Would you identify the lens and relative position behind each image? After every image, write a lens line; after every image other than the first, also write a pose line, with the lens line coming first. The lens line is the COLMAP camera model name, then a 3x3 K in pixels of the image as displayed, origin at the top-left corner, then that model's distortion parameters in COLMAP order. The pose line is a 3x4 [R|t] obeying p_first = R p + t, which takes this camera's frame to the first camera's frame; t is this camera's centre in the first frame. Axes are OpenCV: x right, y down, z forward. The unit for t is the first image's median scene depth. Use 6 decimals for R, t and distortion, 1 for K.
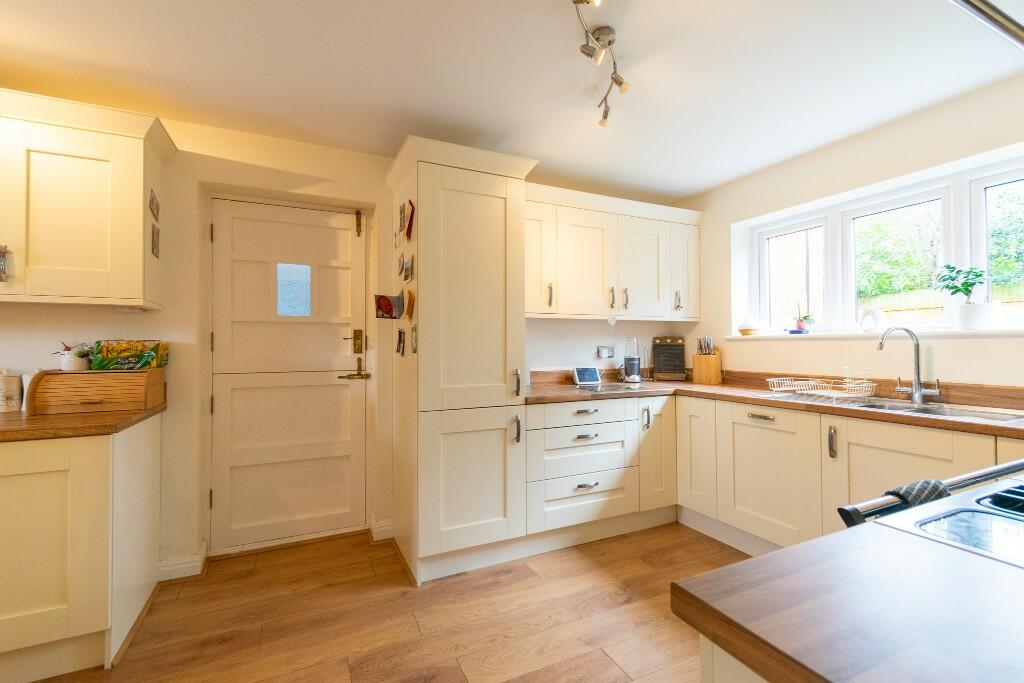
lens RADIAL K [[456.0, 0, 515.7], [0, 456.0, 339.3], [0, 0, 1]] dist [0.004664, -0.000142]
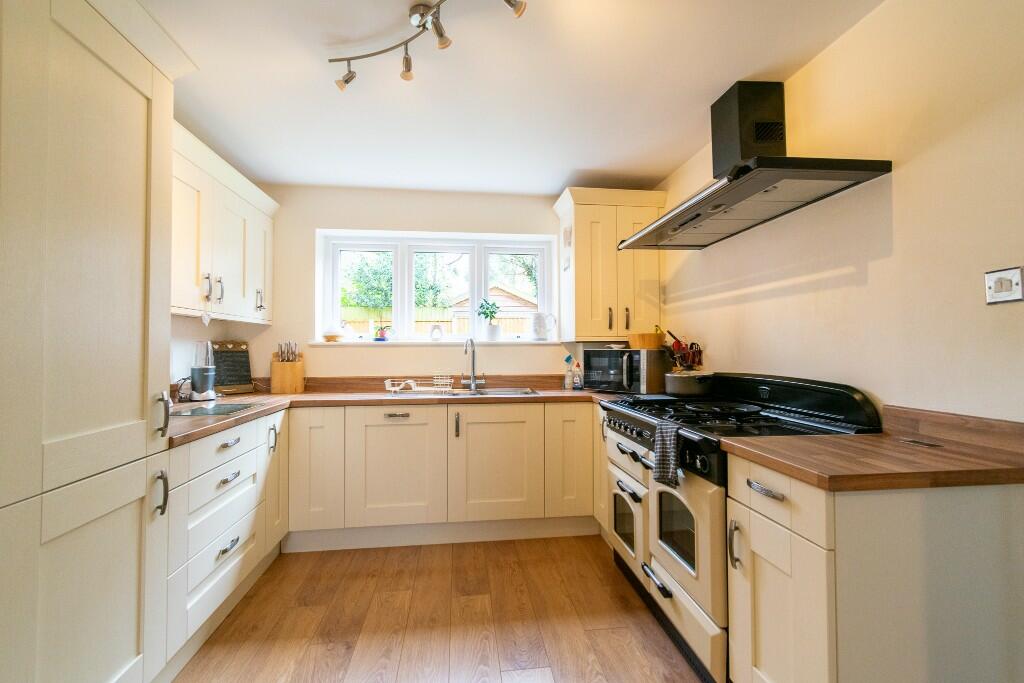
lens RADIAL K [[456.0, 0, 511.5], [0, 456.0, 340.0], [0, 0, 1]] dist [0.004664, -0.000142]
pose [[0.313316, 0.021320, 0.949410, -0.444768], [-0.009269, 0.999769, -0.019392, 0.005033], [-0.949604, -0.002724, 0.313441, 0.395010]]
